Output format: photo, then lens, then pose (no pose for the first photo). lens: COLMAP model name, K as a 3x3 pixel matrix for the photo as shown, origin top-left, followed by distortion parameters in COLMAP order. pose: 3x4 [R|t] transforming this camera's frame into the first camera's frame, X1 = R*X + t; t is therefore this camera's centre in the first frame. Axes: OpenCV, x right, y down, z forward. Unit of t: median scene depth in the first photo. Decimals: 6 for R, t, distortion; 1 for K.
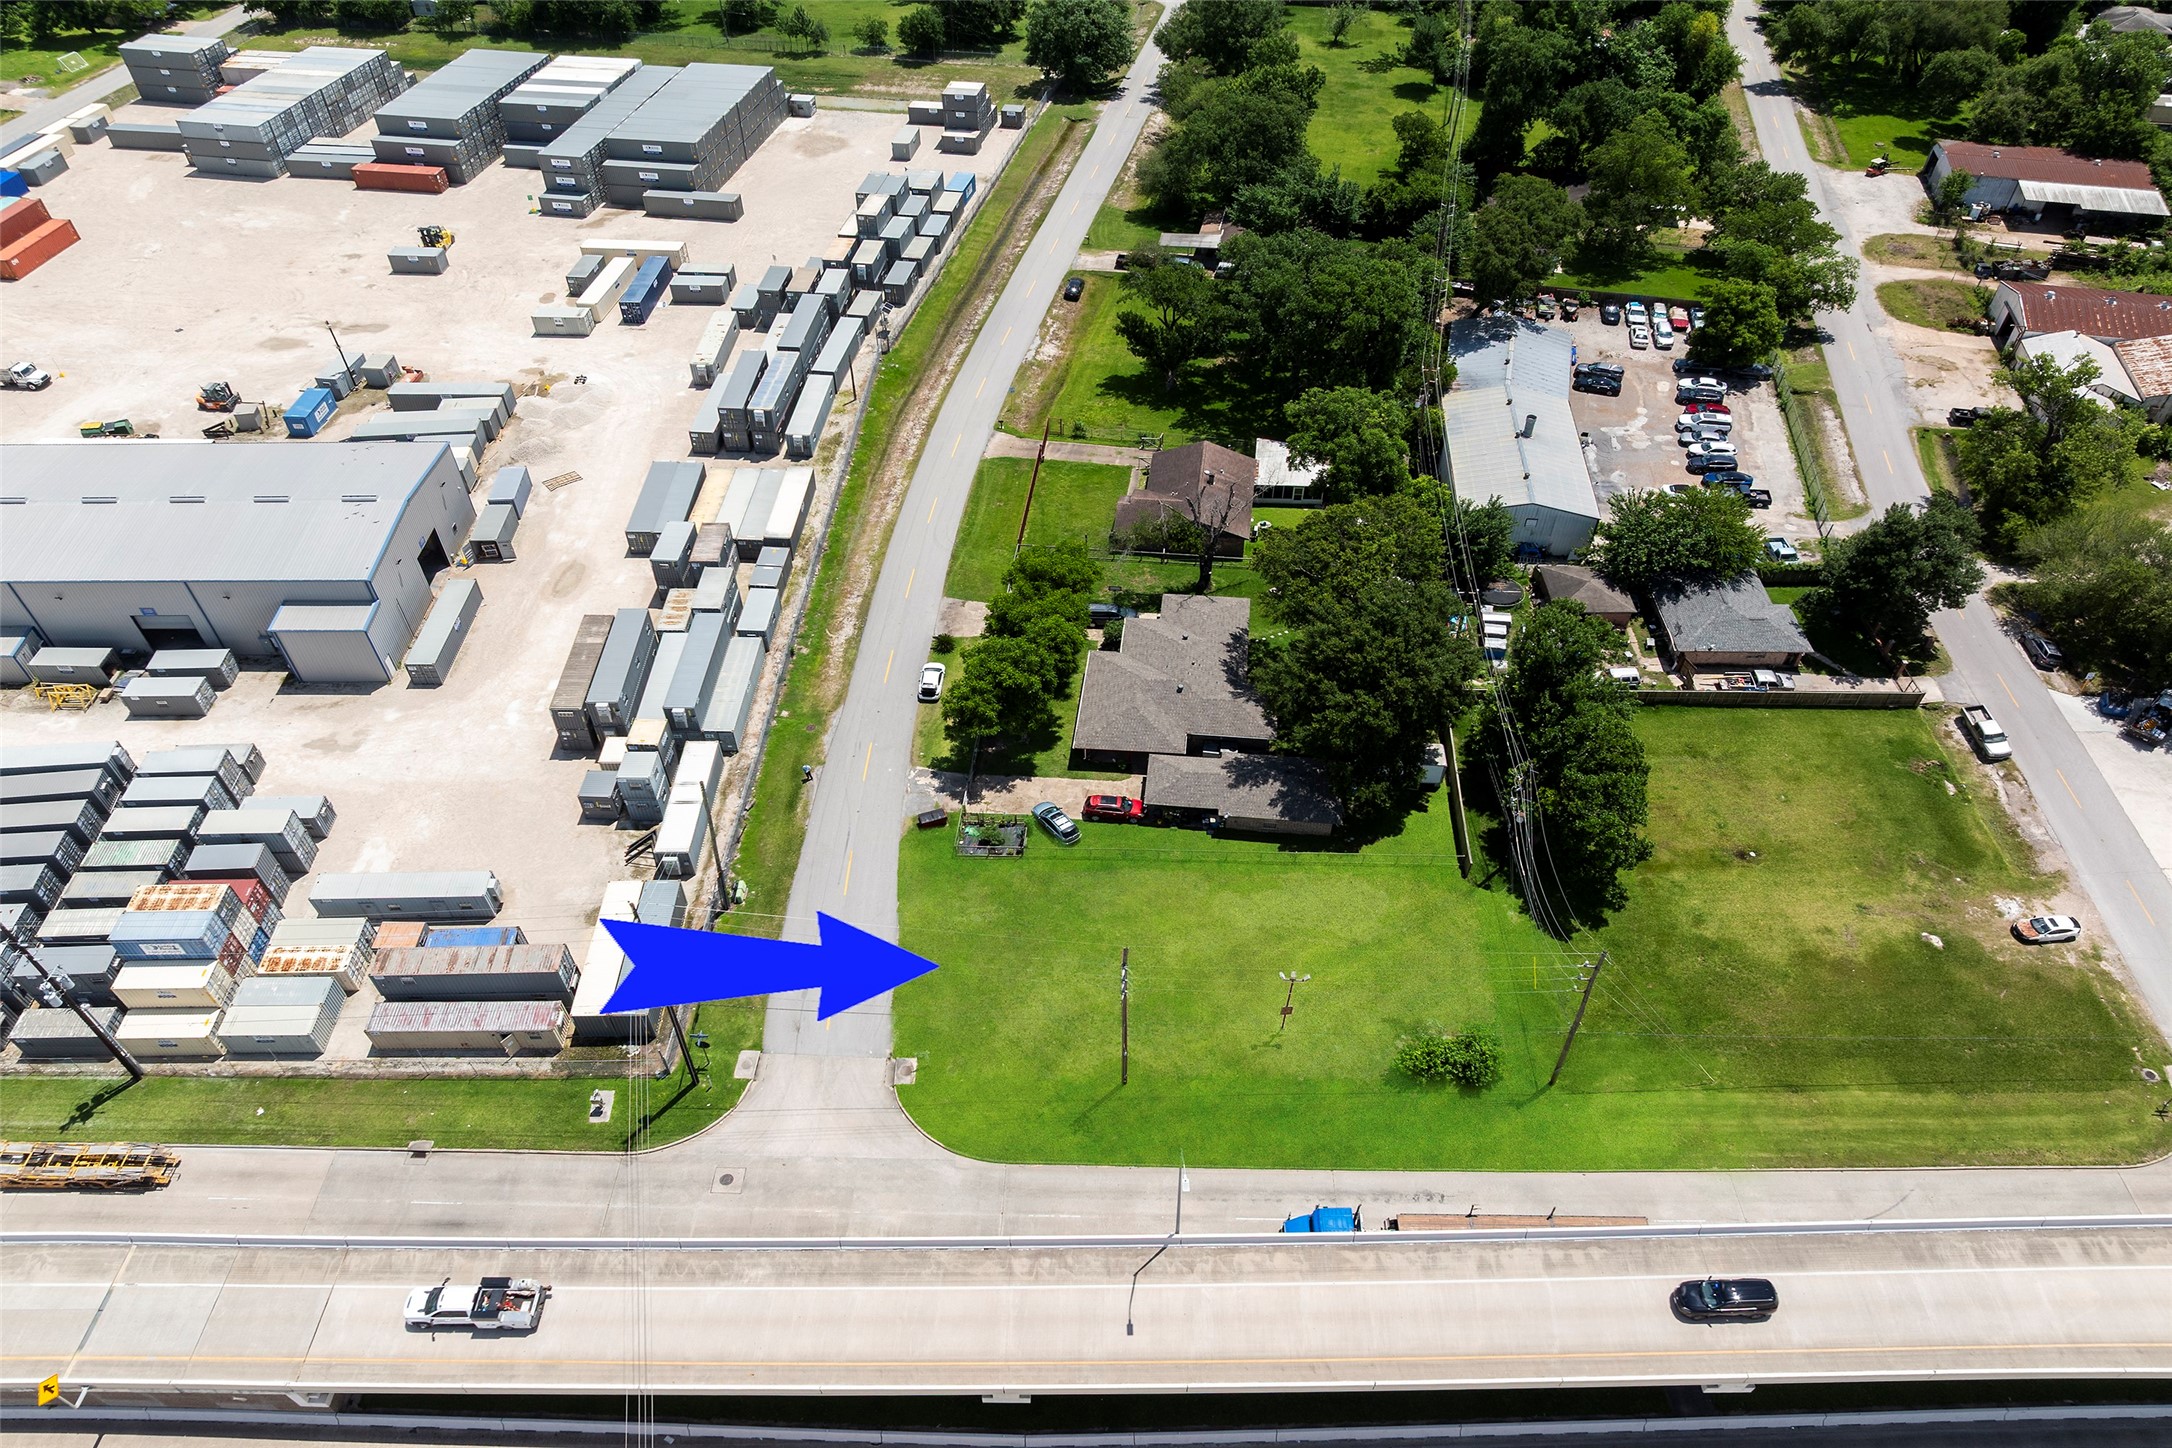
lens RADIAL K [[1362.6, 0, 1092.3], [0, 1362.6, 721.4], [0, 0, 1]] dist [-0.040008, 0.010100]
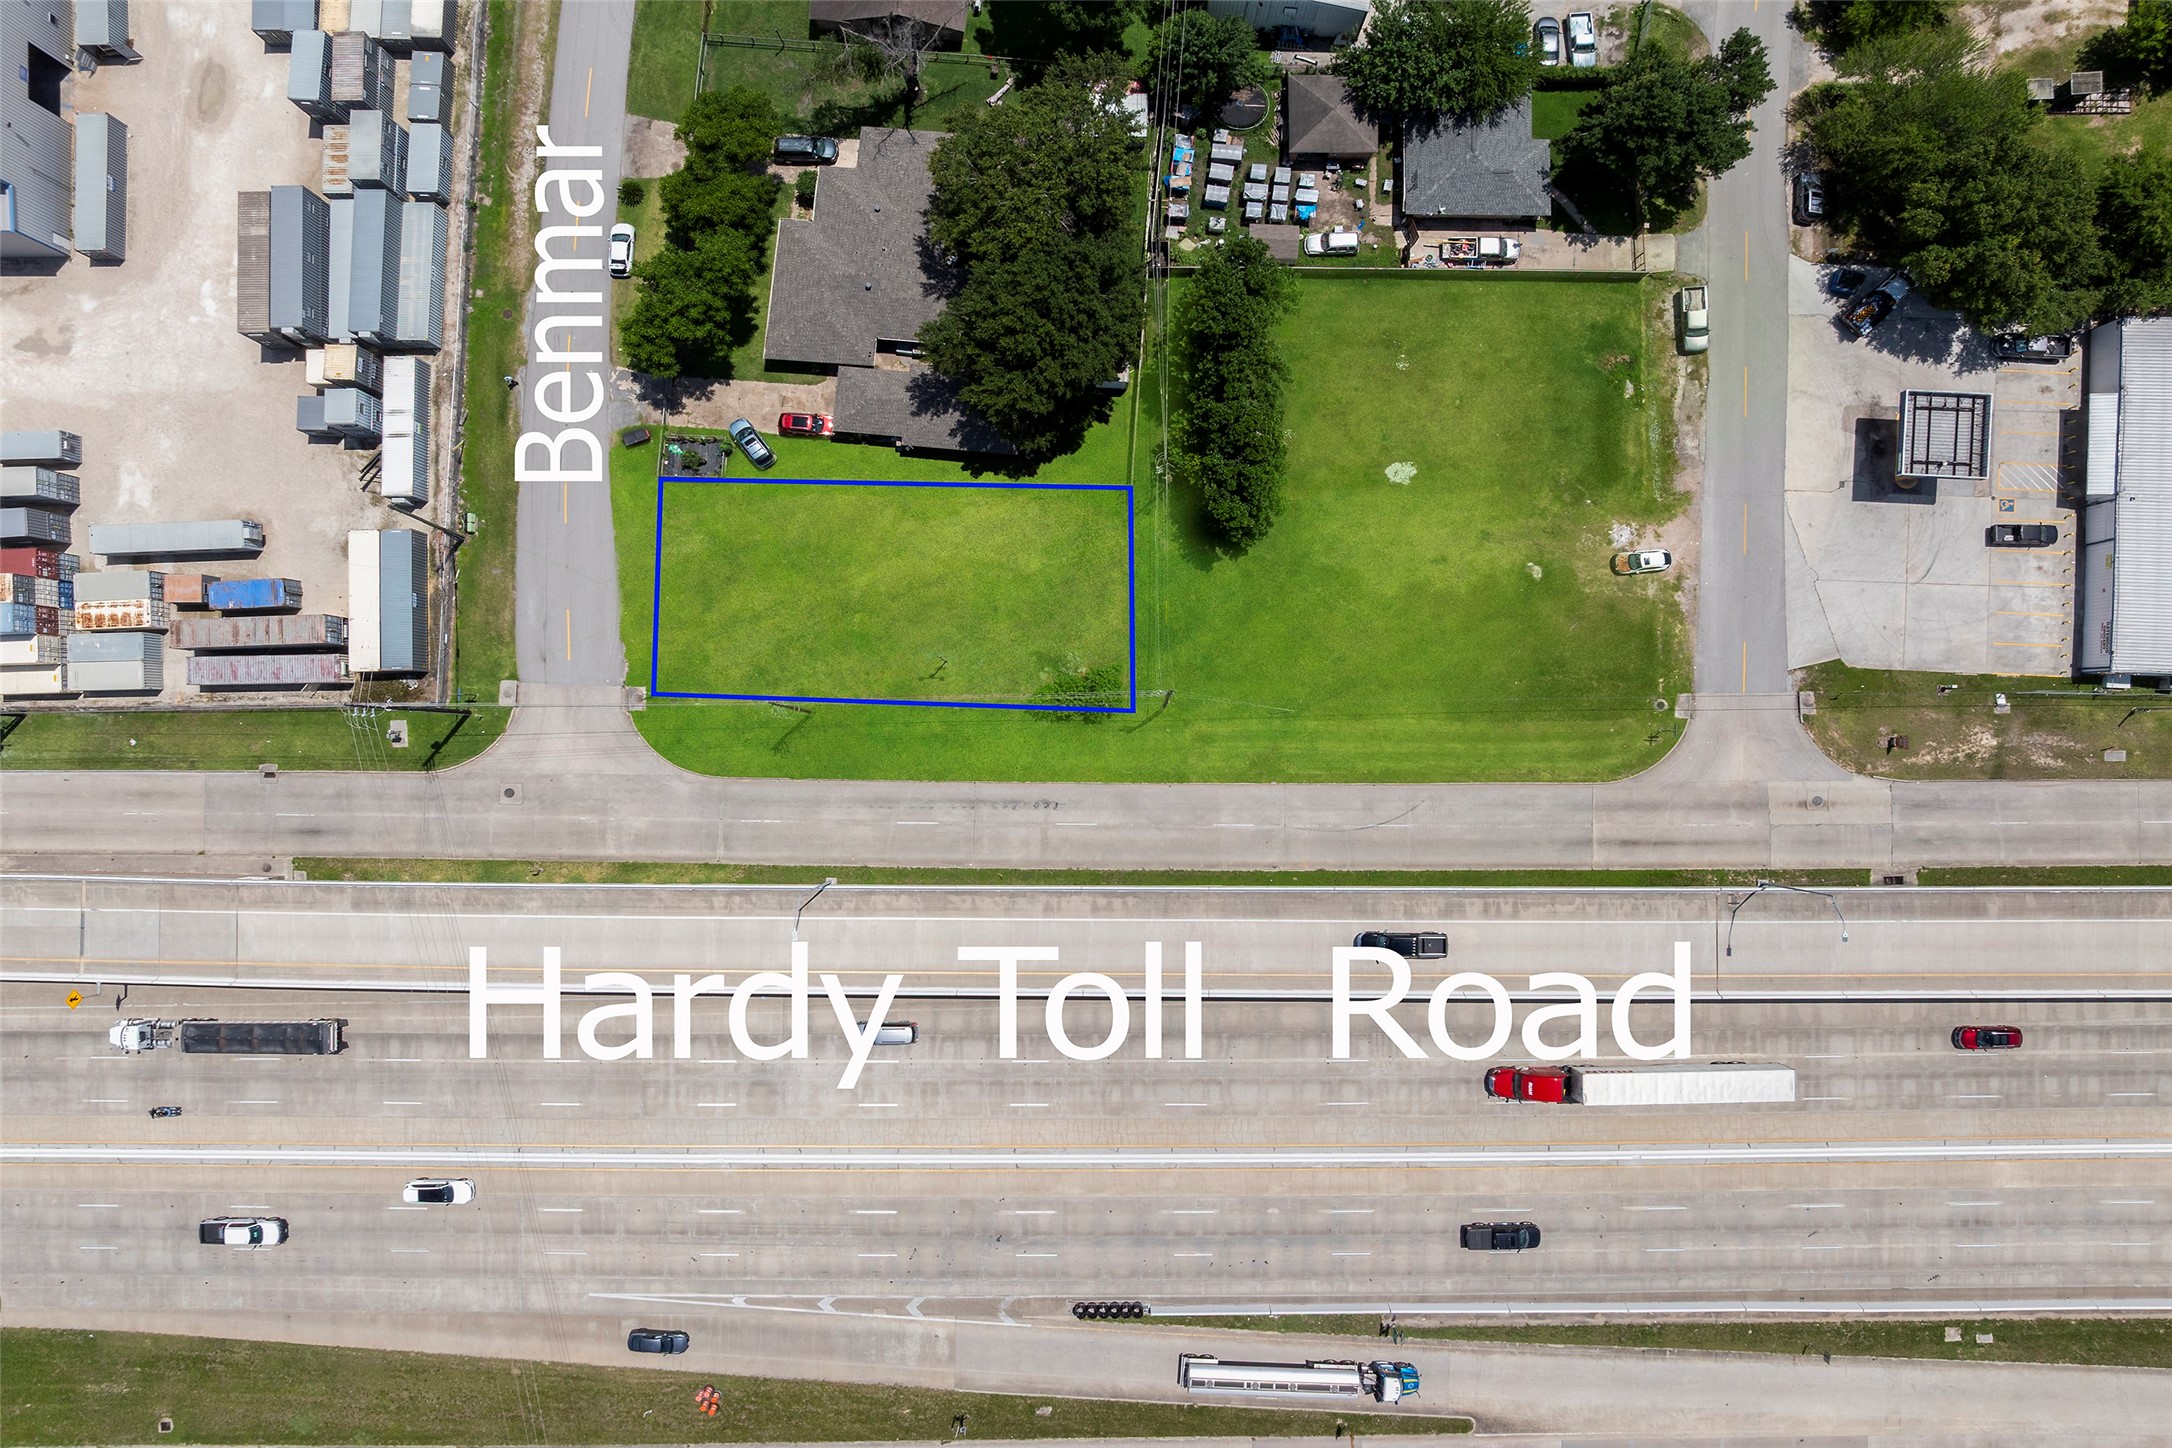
lens RADIAL K [[1362.6, 0, 1092.3], [0, 1362.6, 721.4], [0, 0, 1]] dist [-0.040008, 0.010100]
pose [[0.999992, -0.003927, 0.000204, 0.248257], [0.002703, 0.723887, 0.689913, -0.519374], [-0.002857, -0.689907, 0.723892, 0.087611]]
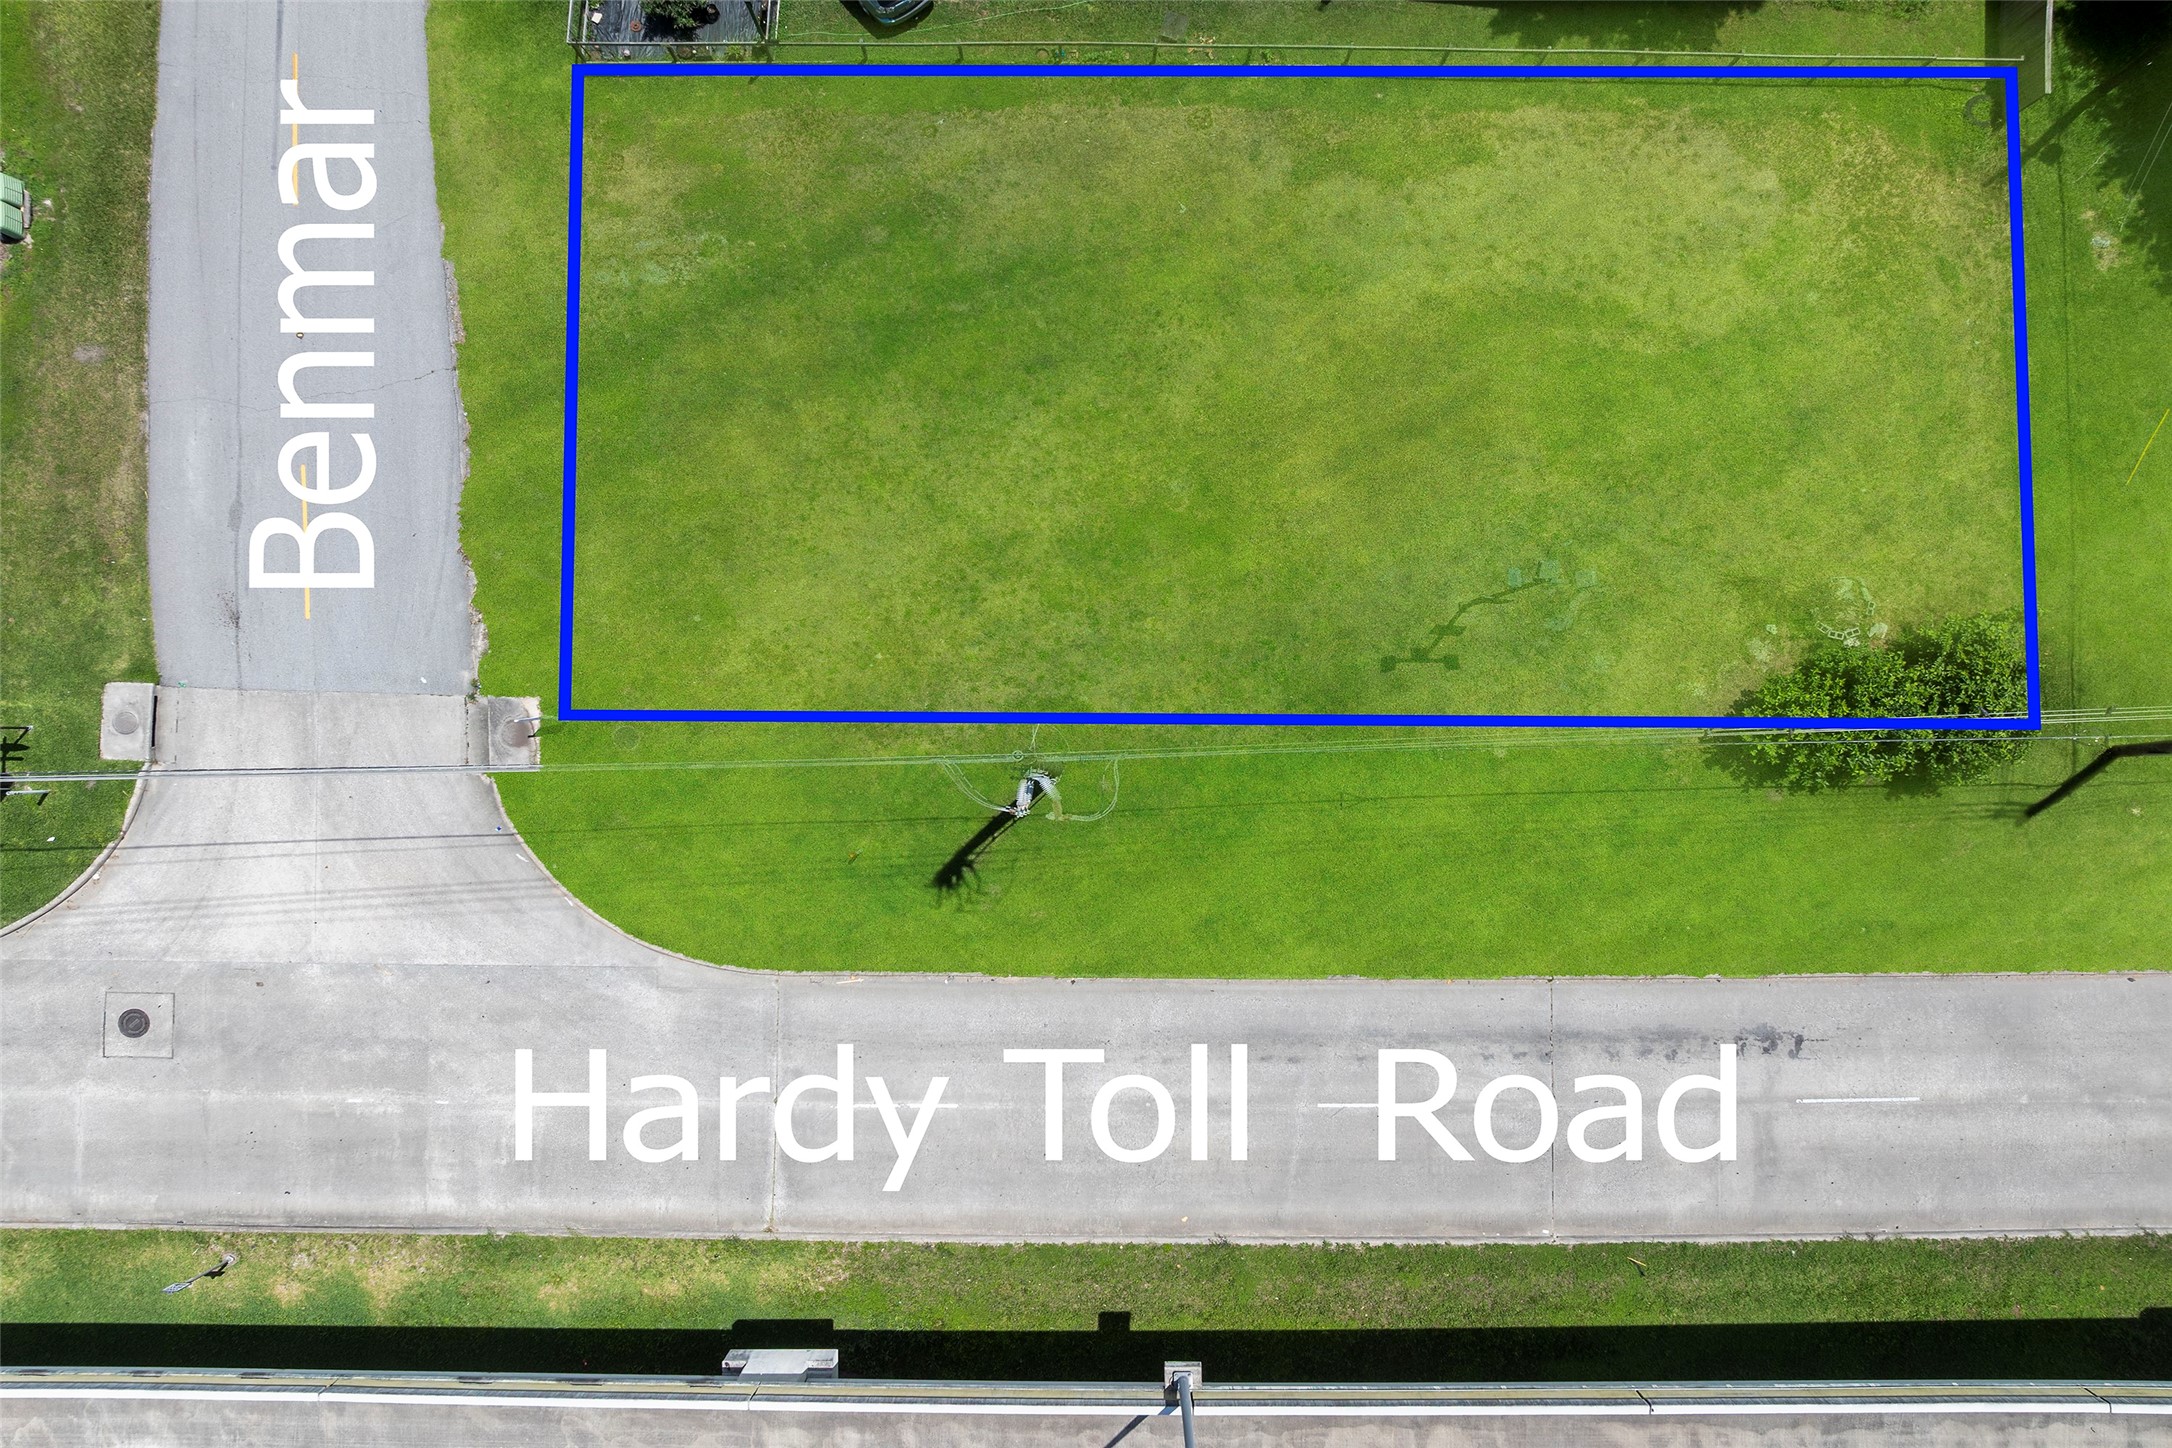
lens RADIAL K [[1362.6, 0, 1092.3], [0, 1362.6, 721.4], [0, 0, 1]] dist [-0.040008, 0.010100]
pose [[0.999888, -0.014928, -0.000608, 0.030817], [0.011221, 0.723443, 0.690293, -0.017853], [-0.009865, -0.690223, 0.723530, 0.644715]]
